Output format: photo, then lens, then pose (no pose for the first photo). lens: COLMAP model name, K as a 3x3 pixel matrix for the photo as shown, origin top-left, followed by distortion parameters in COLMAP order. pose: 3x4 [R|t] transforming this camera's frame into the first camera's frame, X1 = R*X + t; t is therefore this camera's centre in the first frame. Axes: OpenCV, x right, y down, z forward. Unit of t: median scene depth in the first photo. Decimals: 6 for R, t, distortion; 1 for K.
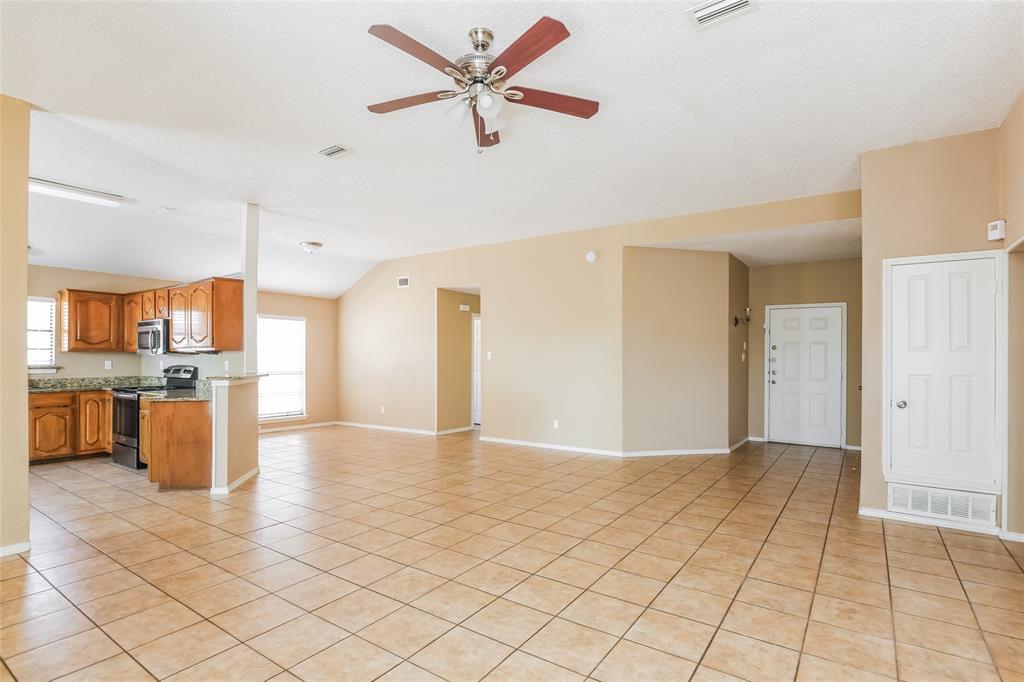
lens RADIAL K [[508.8, 0, 516.3], [0, 508.8, 351.7], [0, 0, 1]] dist [-0.016894, -0.001104]
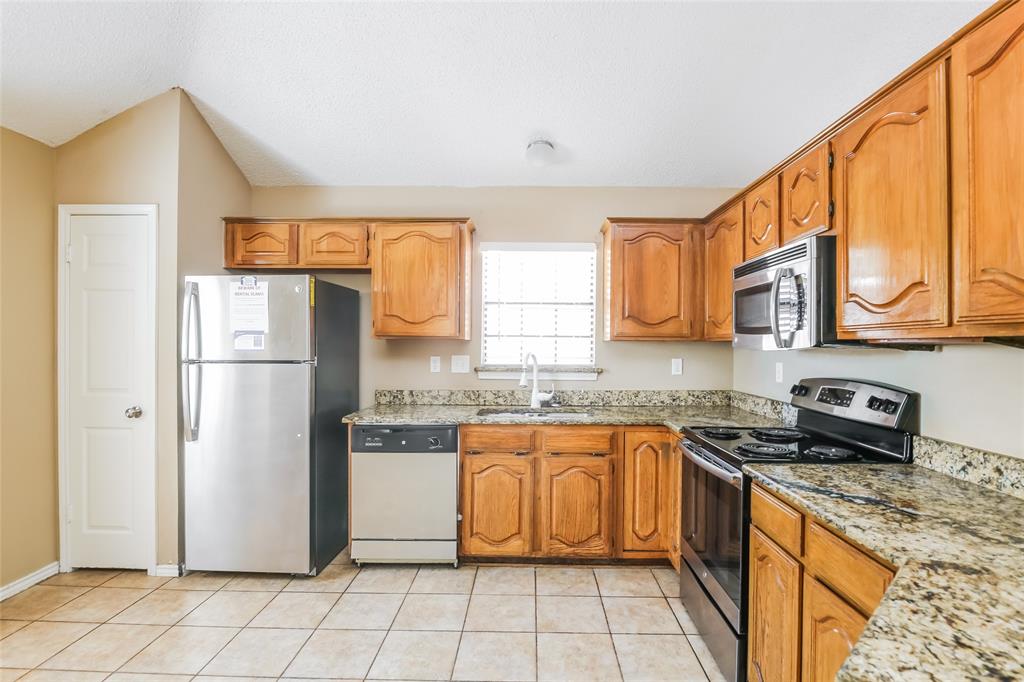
lens RADIAL K [[508.8, 0, 520.3], [0, 508.8, 348.5], [0, 0, 1]] dist [-0.016894, -0.001104]
pose [[0.542454, 0.010965, -0.840014, -0.515181], [0.000219, 0.999913, 0.013193, 0.000766], [0.840086, -0.007341, 0.542404, 0.650152]]
